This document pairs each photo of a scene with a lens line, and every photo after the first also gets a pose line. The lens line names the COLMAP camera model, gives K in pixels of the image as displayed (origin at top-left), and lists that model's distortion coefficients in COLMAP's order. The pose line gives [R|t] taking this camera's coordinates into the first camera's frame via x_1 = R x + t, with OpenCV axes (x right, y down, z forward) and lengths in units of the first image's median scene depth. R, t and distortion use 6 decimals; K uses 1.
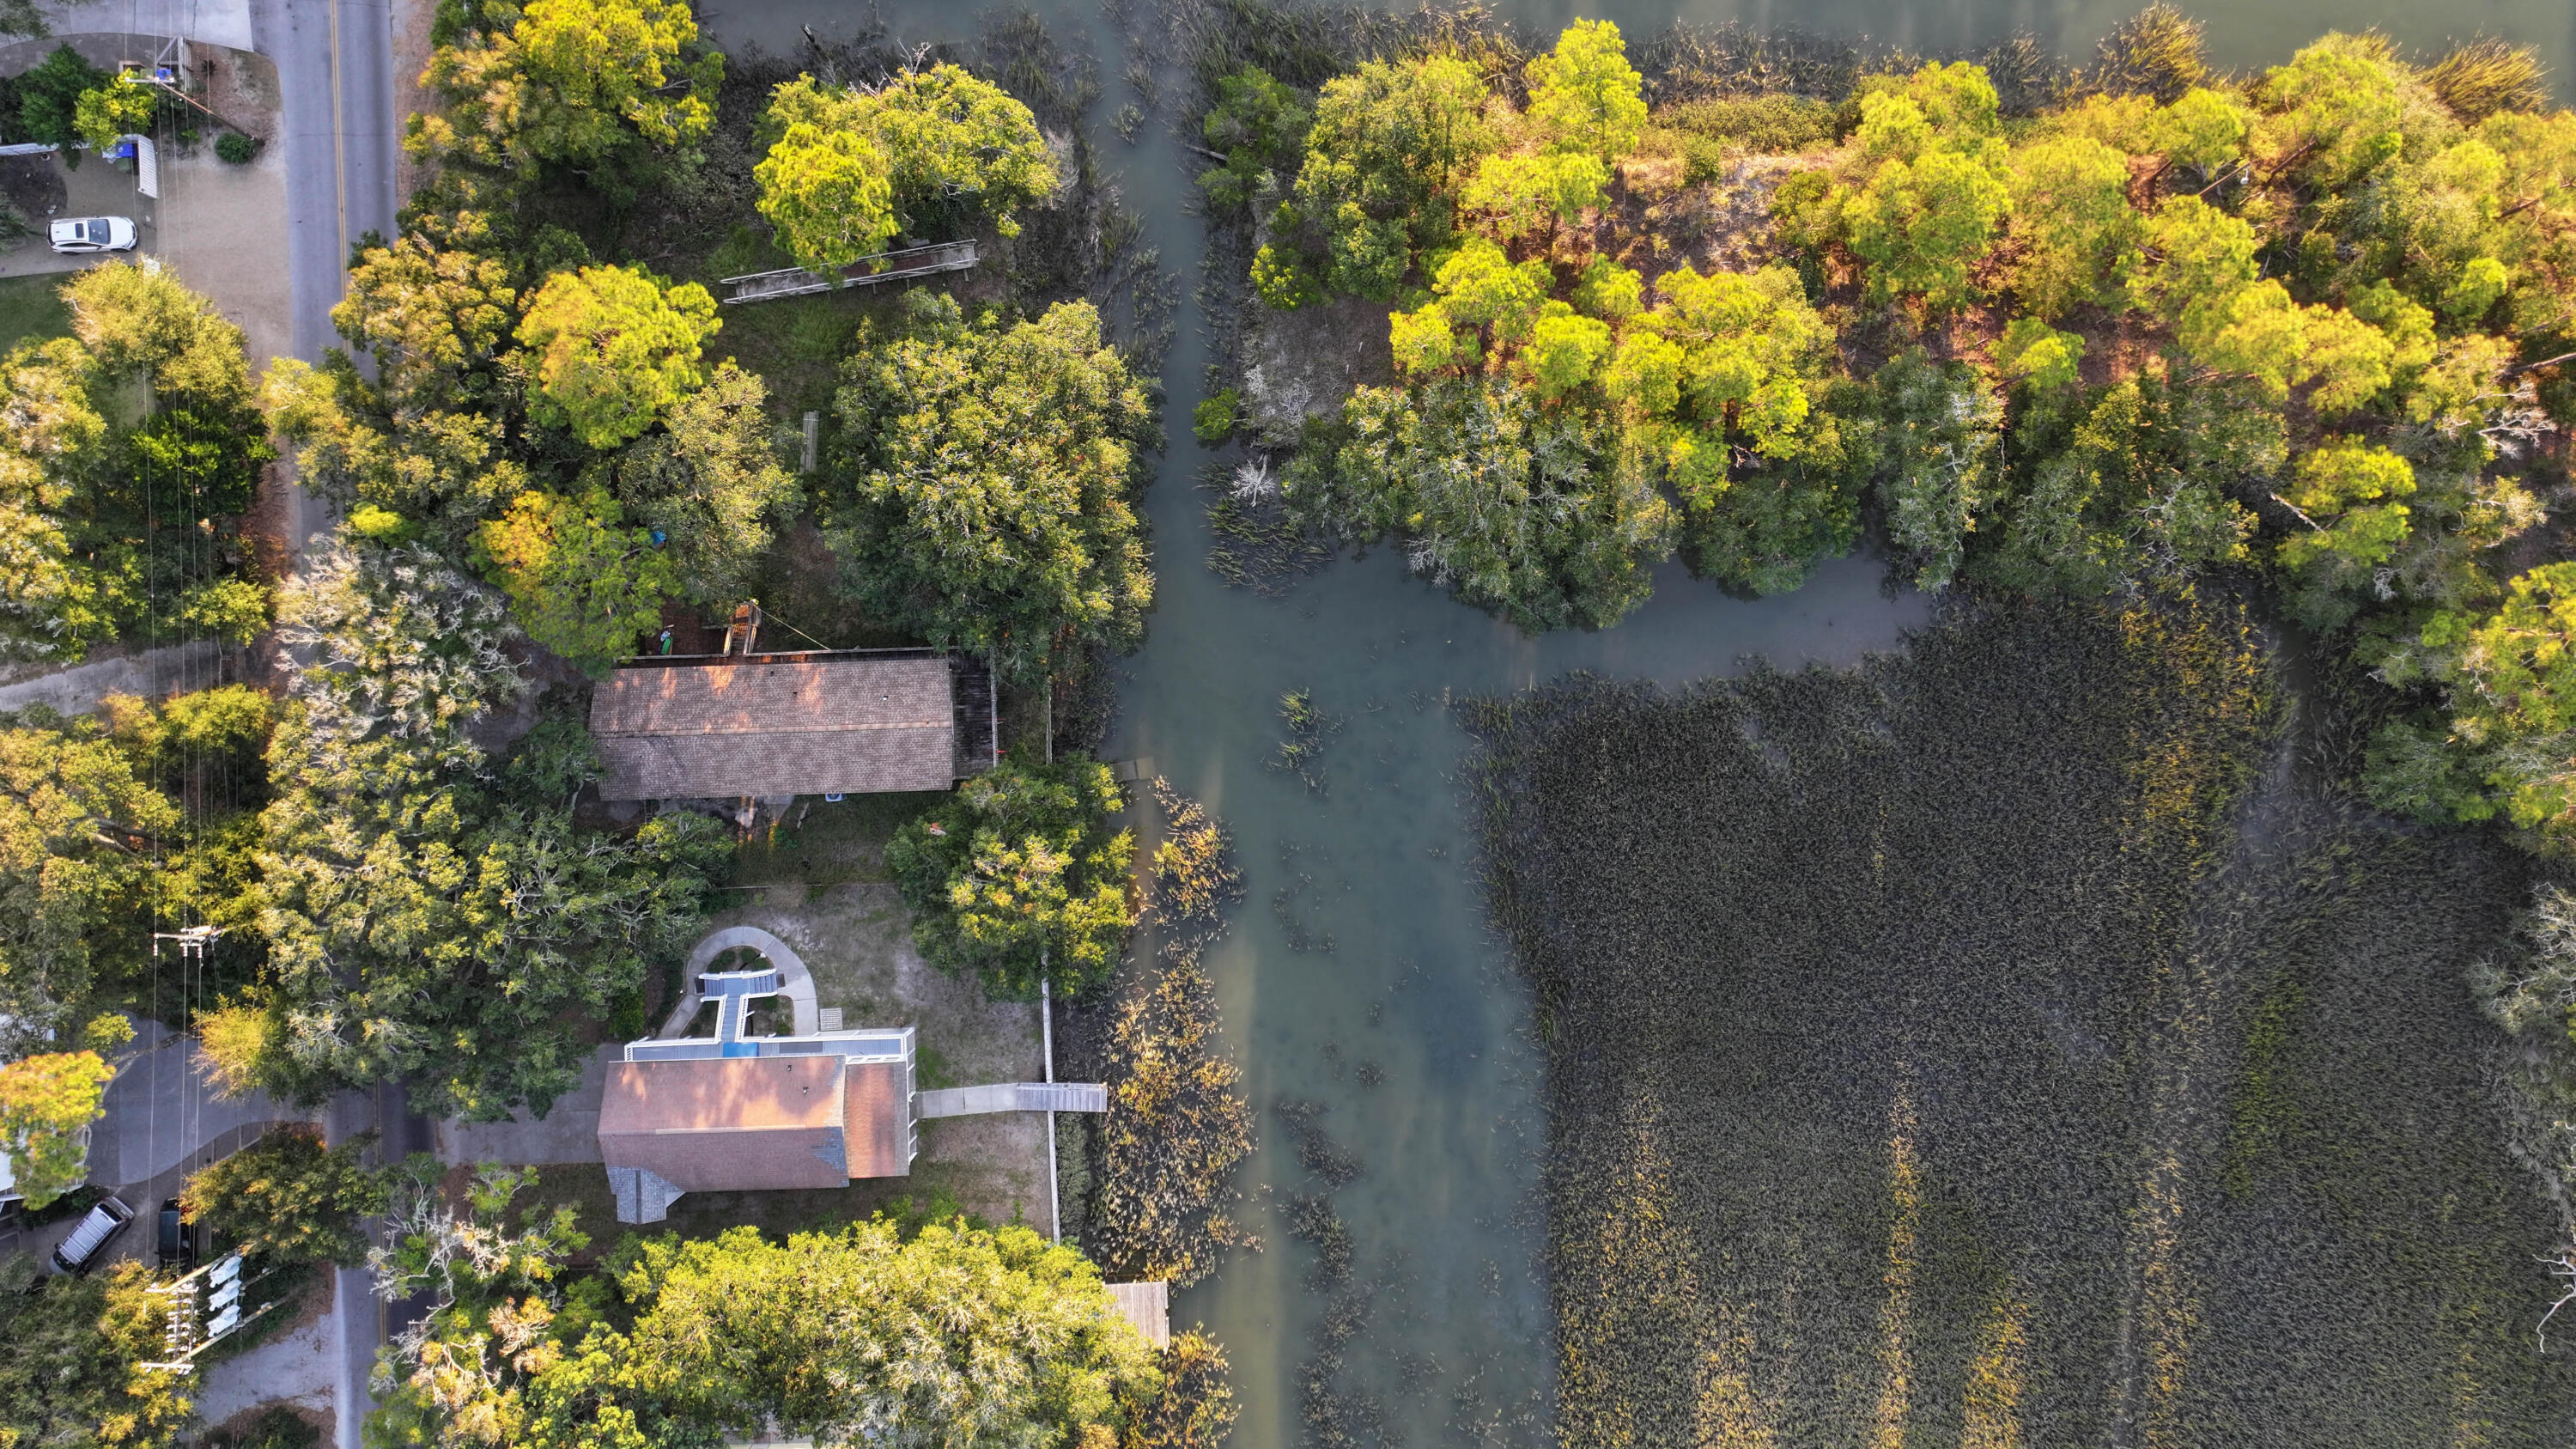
lens RADIAL K [[1810.1, 0, 1291.3], [0, 1810.1, 712.3], [0, 0, 1]] dist [-0.003479, 0.021729]
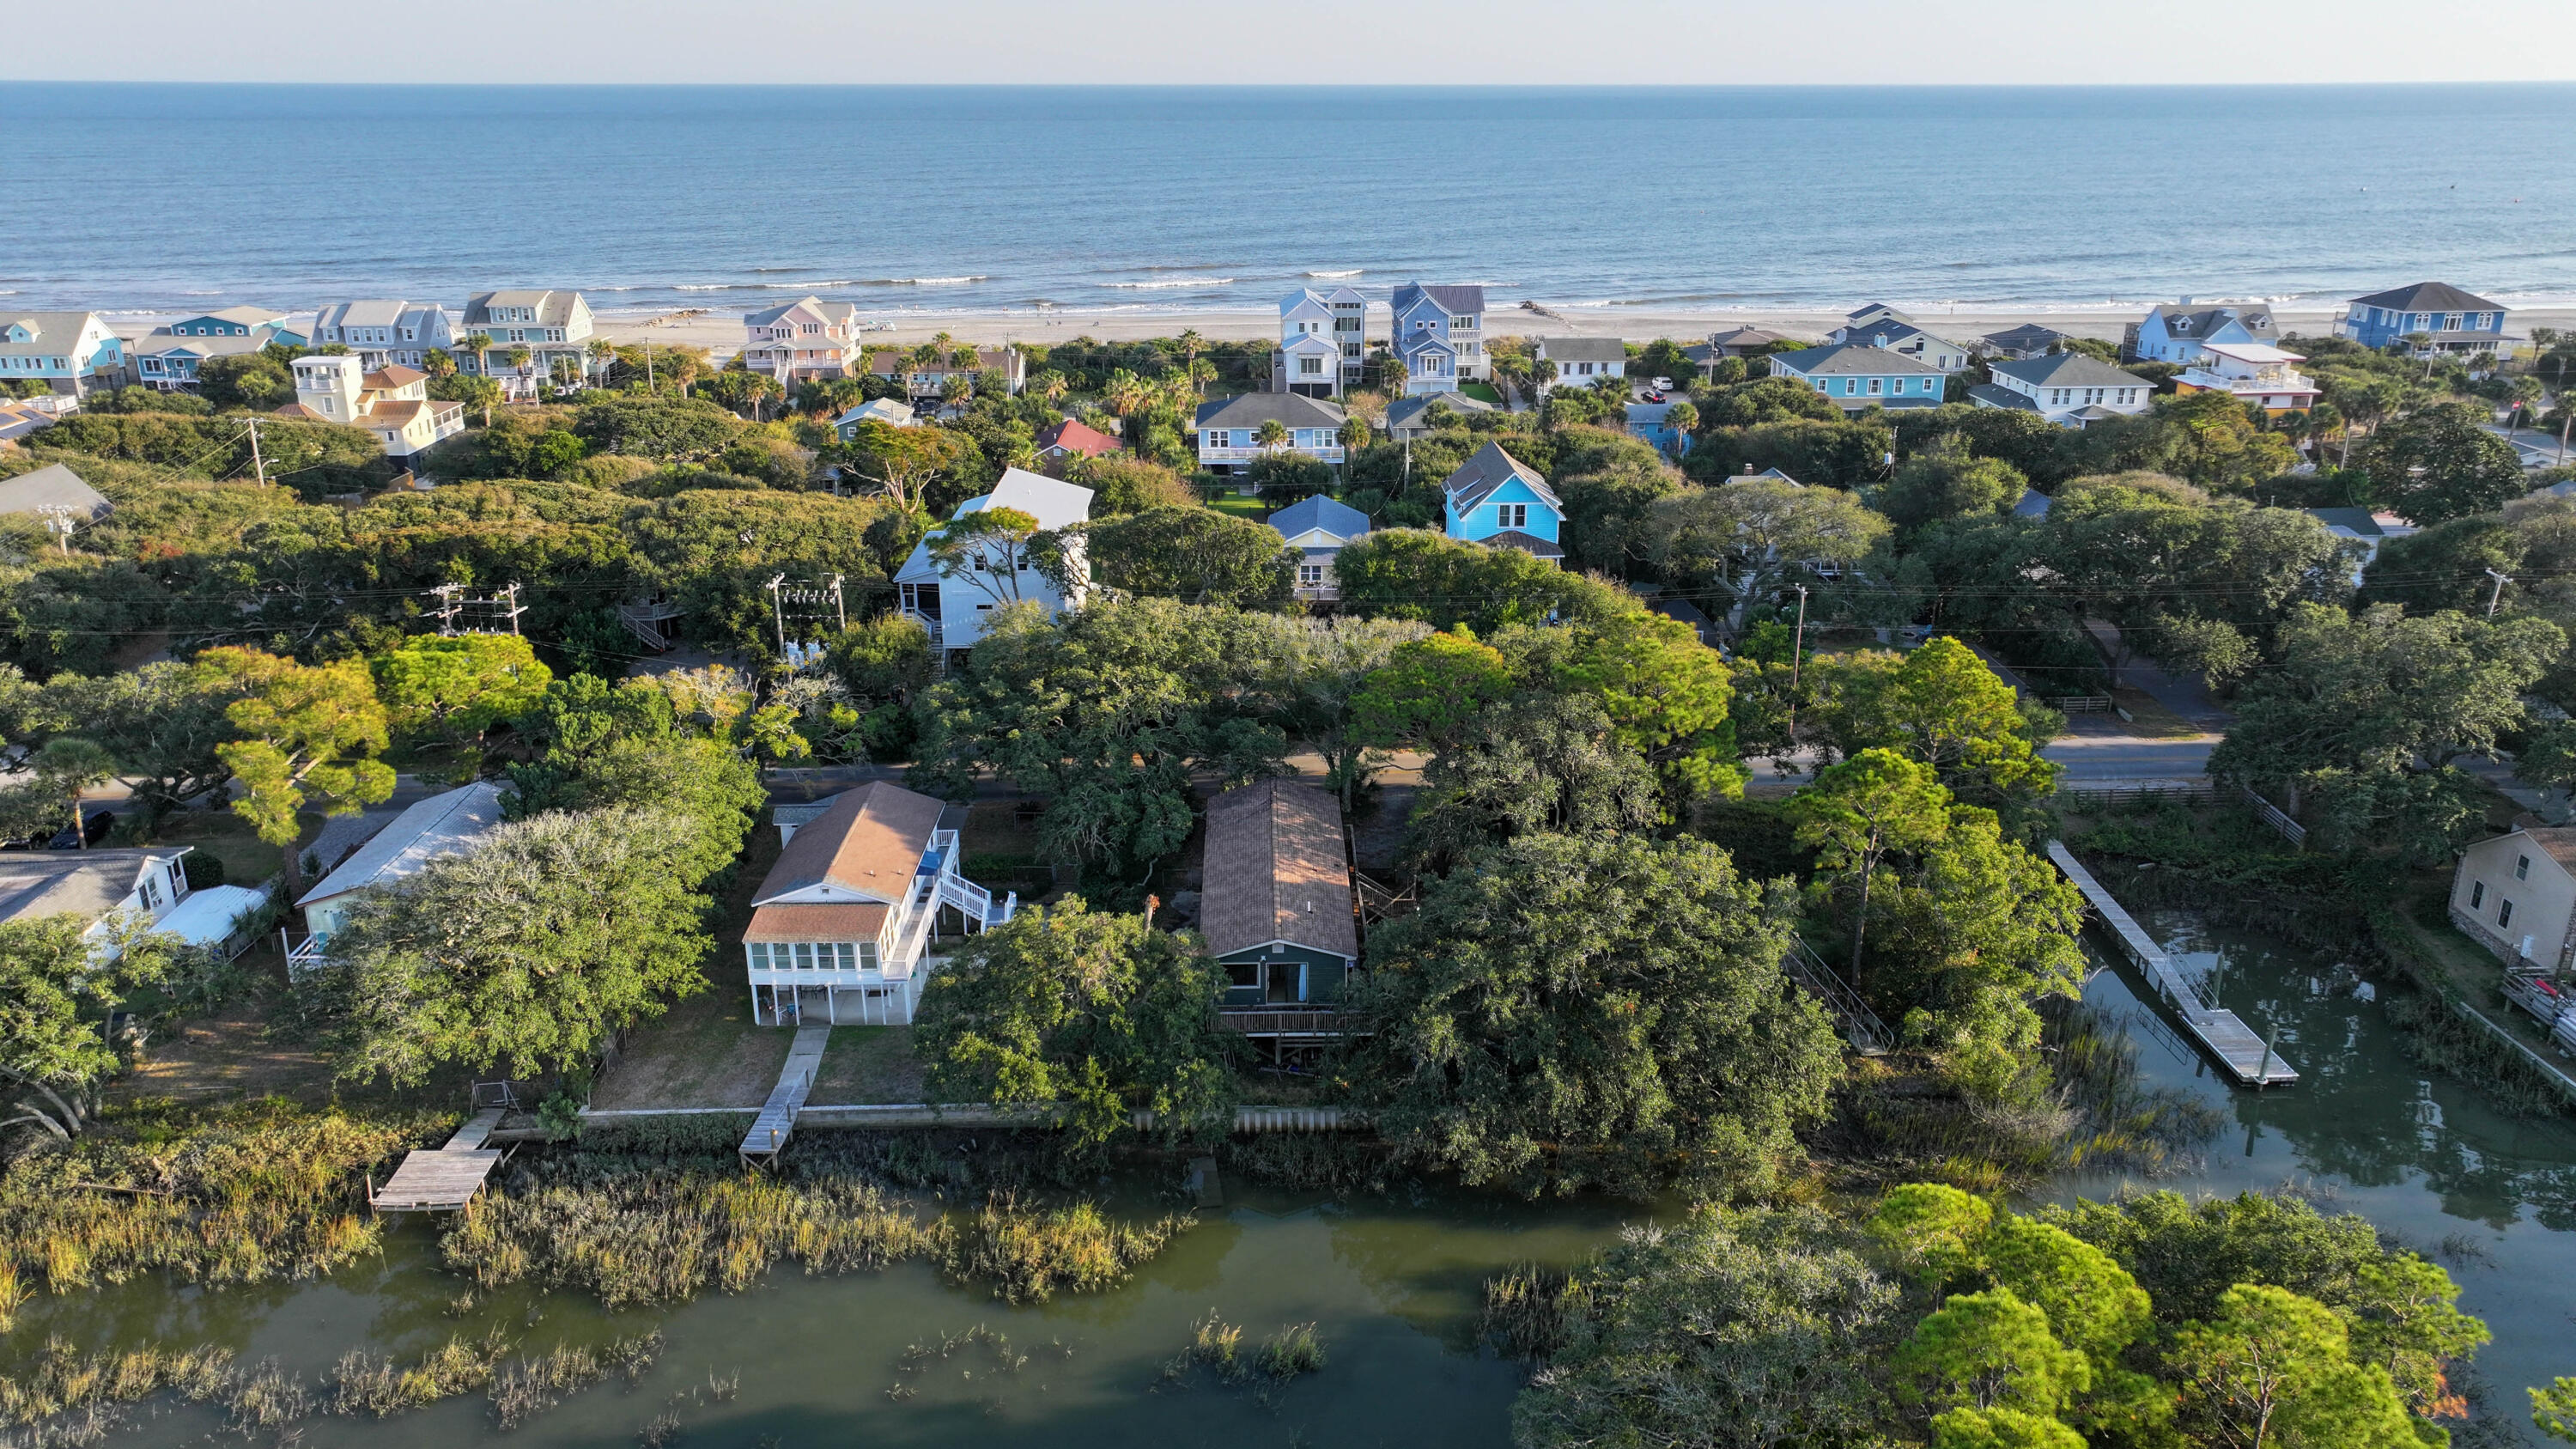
lens RADIAL K [[1810.1, 0, 1291.3], [0, 1810.1, 712.3], [0, 0, 1]] dist [-0.003479, 0.021729]
pose [[-0.006597, 0.313303, -0.949630, 0.565216], [-0.999978, -0.002647, 0.006073, -0.003422], [-0.000610, 0.949650, 0.313314, 0.657532]]
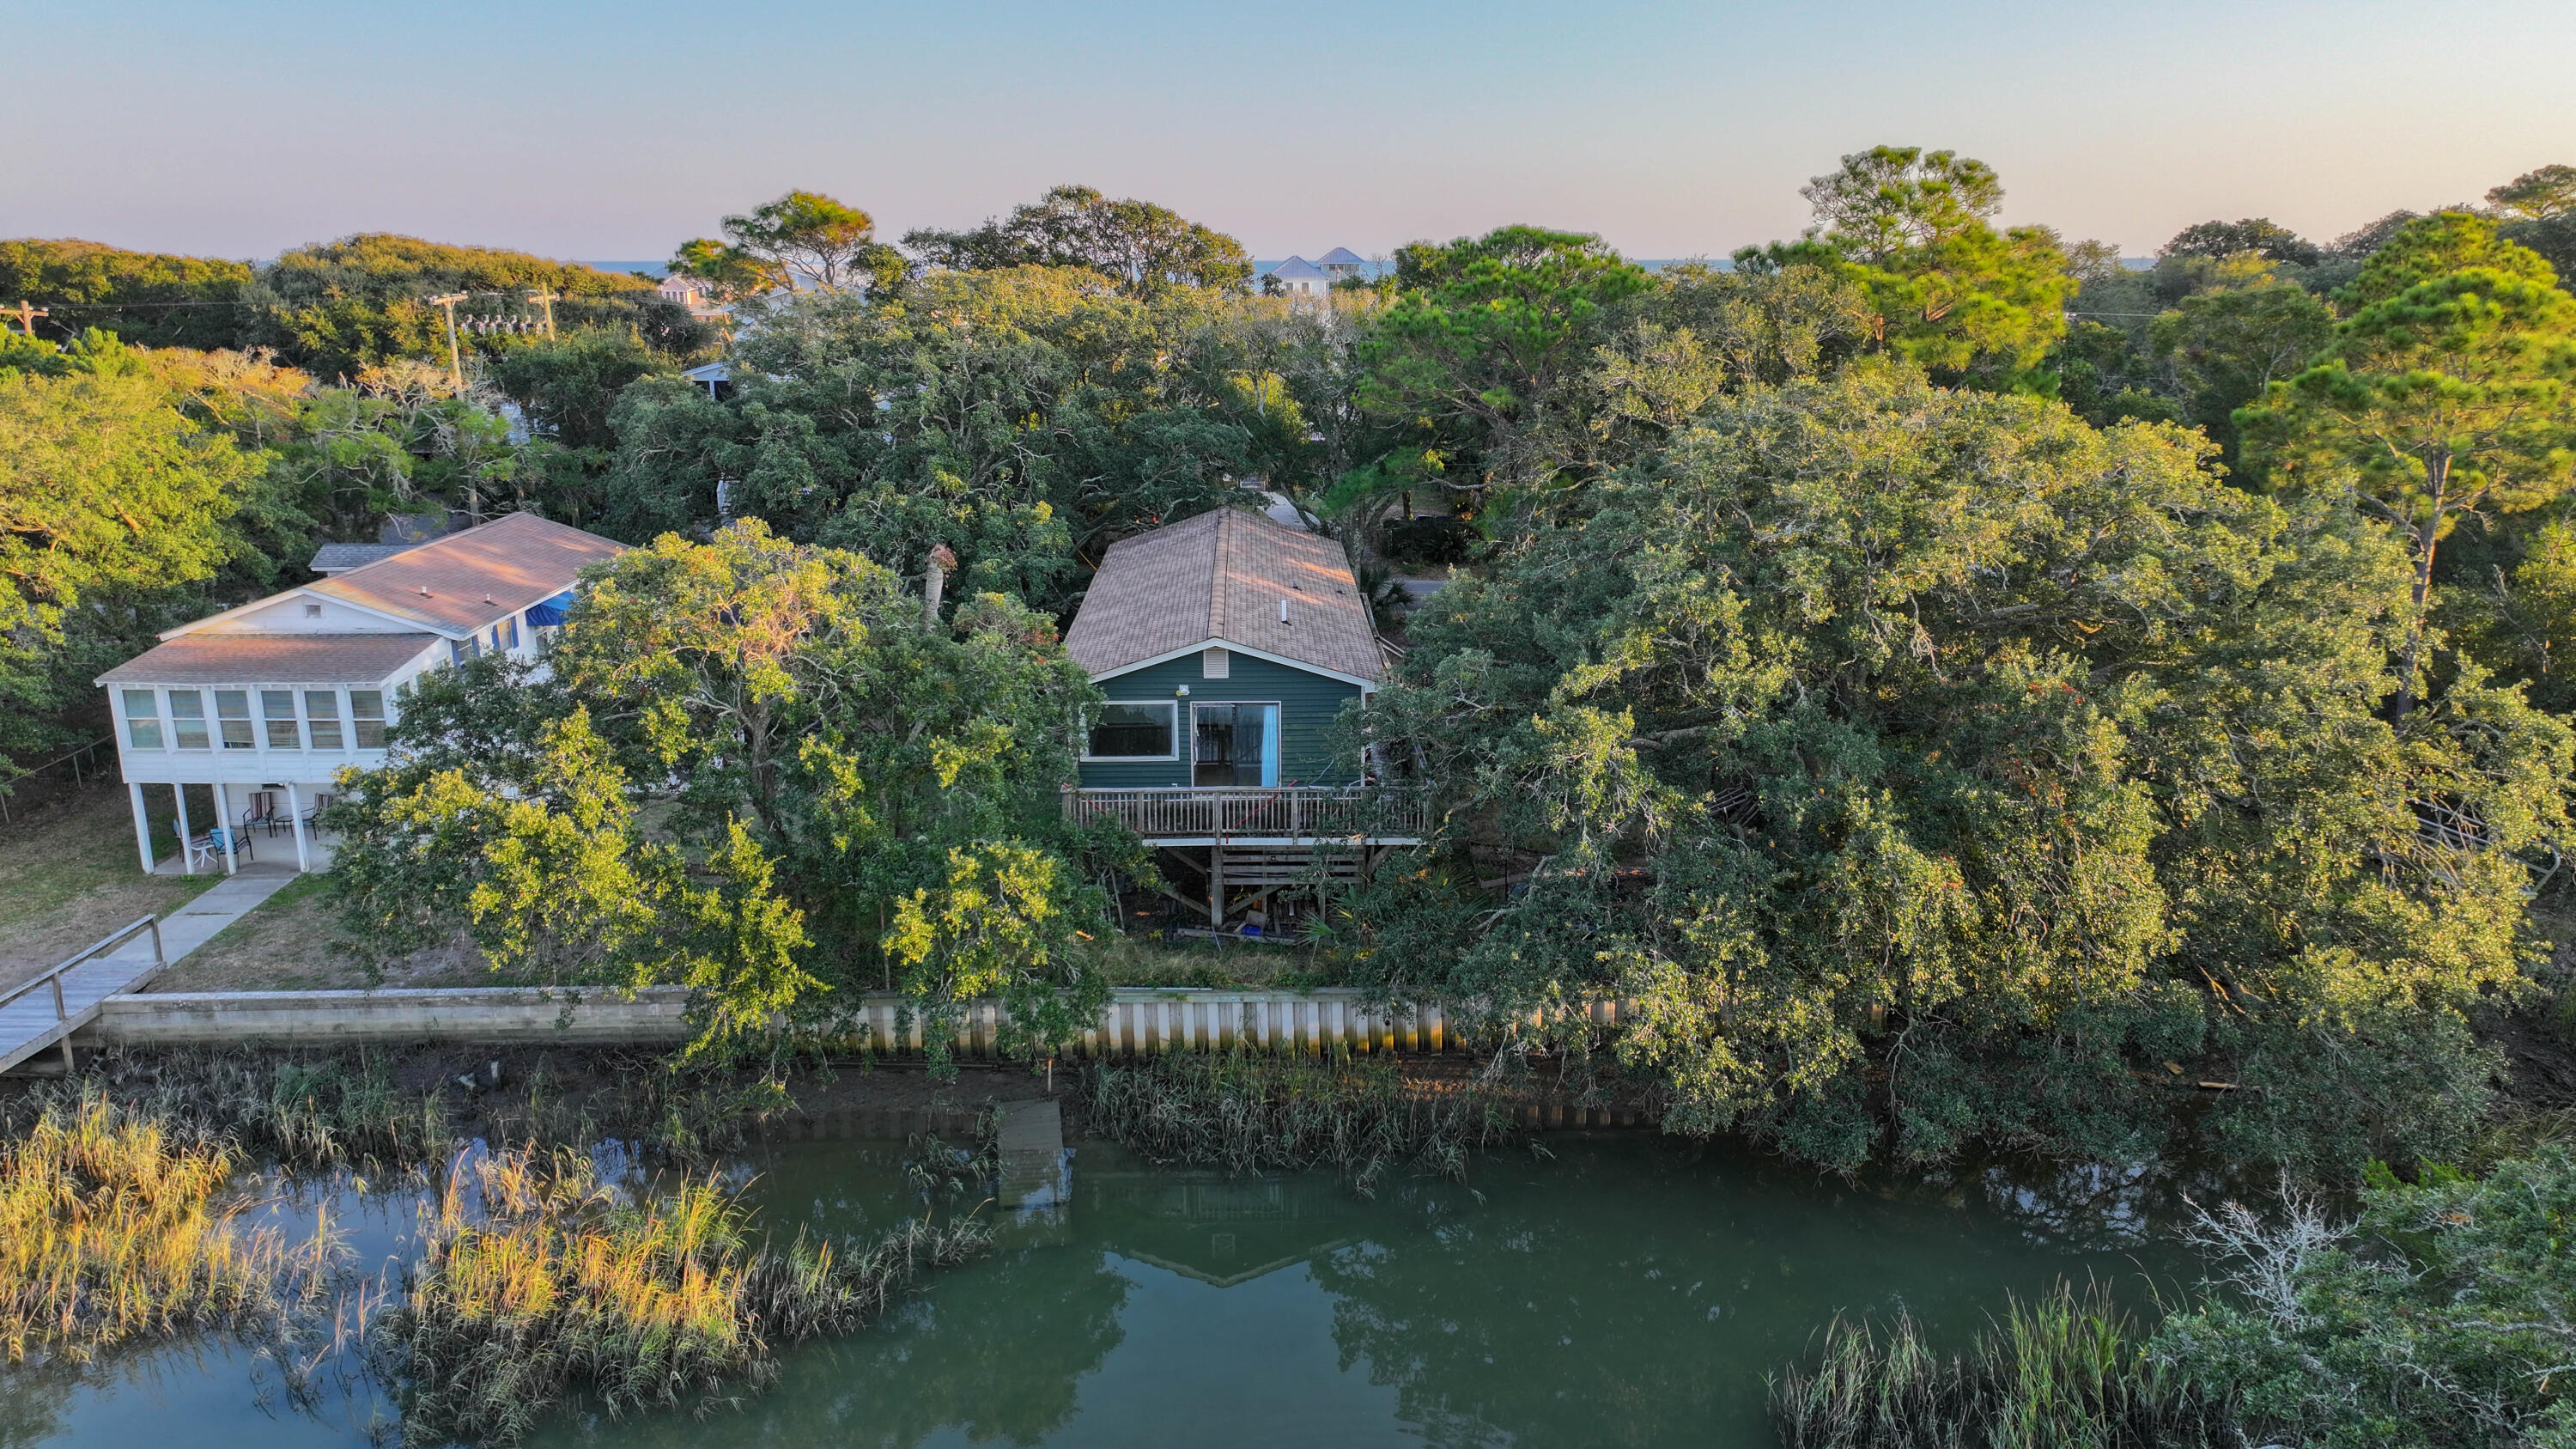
lens RADIAL K [[1810.1, 0, 1291.3], [0, 1810.1, 712.3], [0, 0, 1]] dist [-0.003479, 0.021729]
pose [[-0.003055, 0.226319, -0.974048, 0.183704], [-0.999995, 0.000215, 0.003186, -0.009986], [0.000931, 0.974053, 0.226318, 0.945809]]
